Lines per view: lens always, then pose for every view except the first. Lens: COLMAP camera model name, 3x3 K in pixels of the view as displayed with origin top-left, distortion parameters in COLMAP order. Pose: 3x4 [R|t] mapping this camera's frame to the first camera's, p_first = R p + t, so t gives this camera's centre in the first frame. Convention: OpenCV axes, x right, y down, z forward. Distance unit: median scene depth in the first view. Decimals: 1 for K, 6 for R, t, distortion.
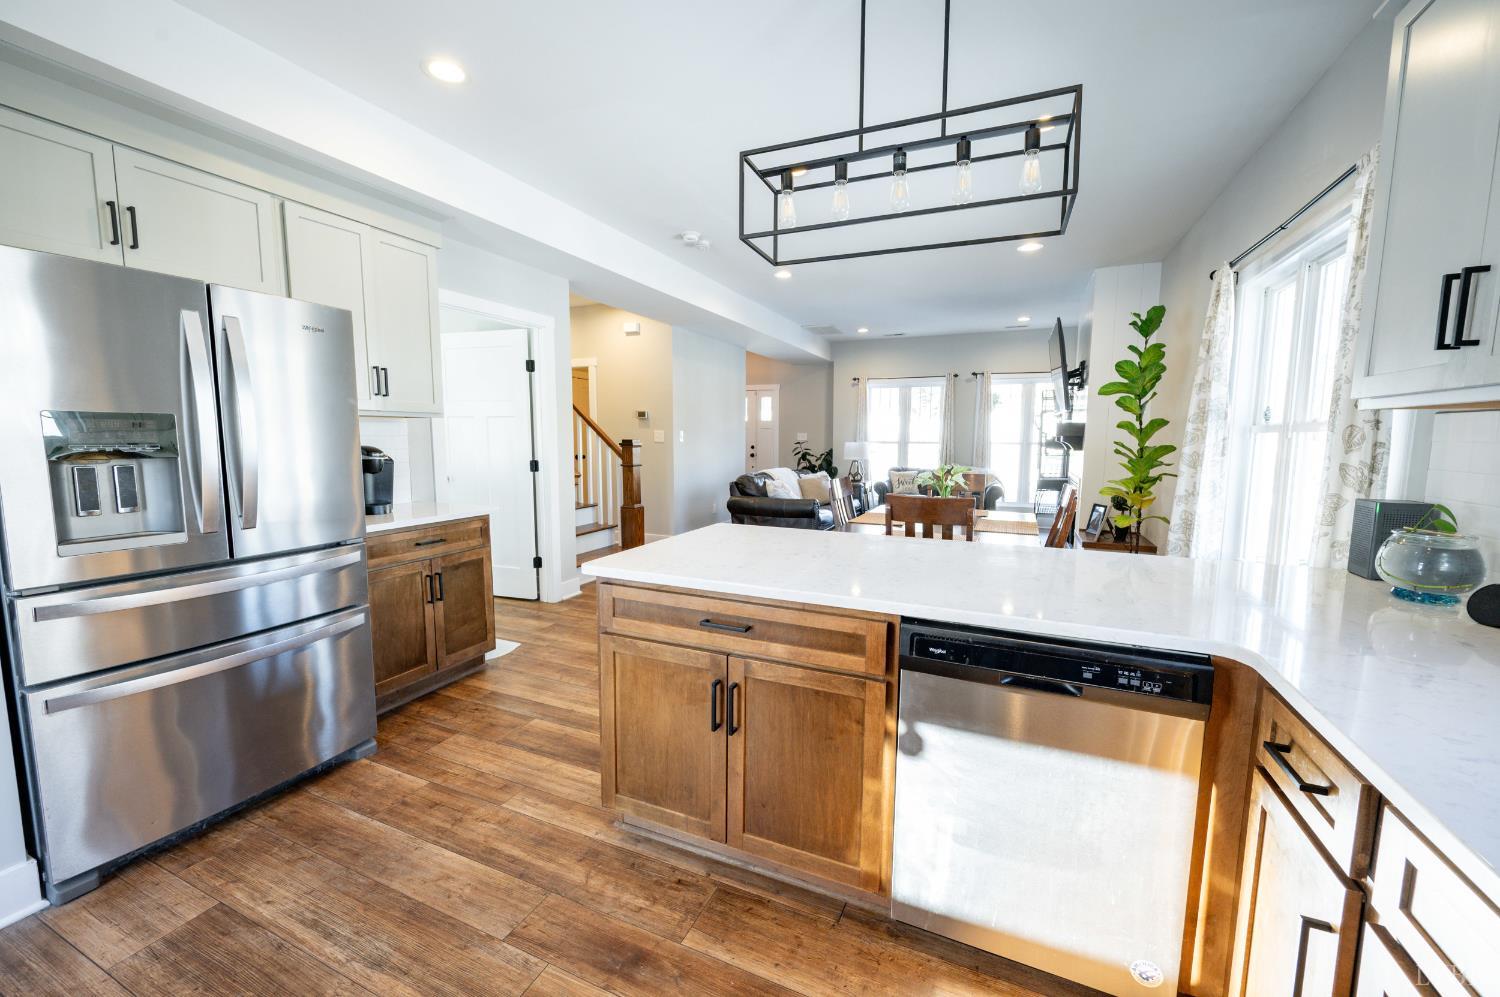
lens RADIAL K [[589.2, 0, 750.0], [0, 589.2, 498.5], [0, 0, 1]] dist [-0.001311, 0.000147]
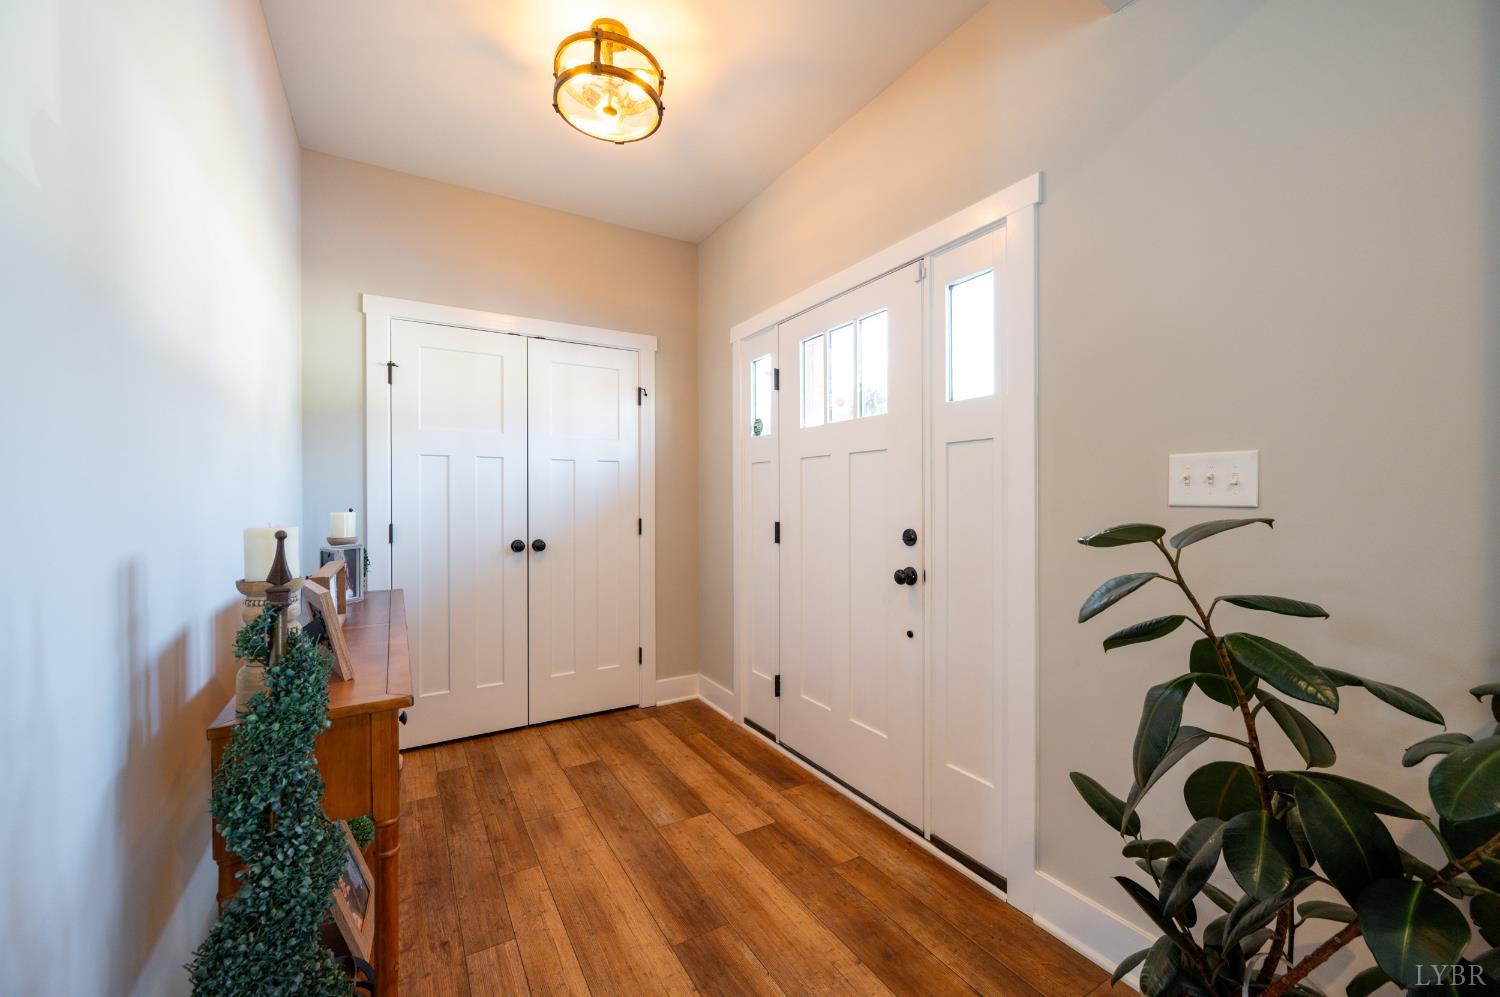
lens RADIAL K [[589.2, 0, 750.0], [0, 589.2, 498.5], [0, 0, 1]] dist [-0.001311, 0.000147]
pose [[0.815952, -0.001194, -0.578119, 0.077800], [-0.060551, 0.994321, -0.087516, -0.080501], [0.574940, 0.106415, 0.811246, 0.814677]]
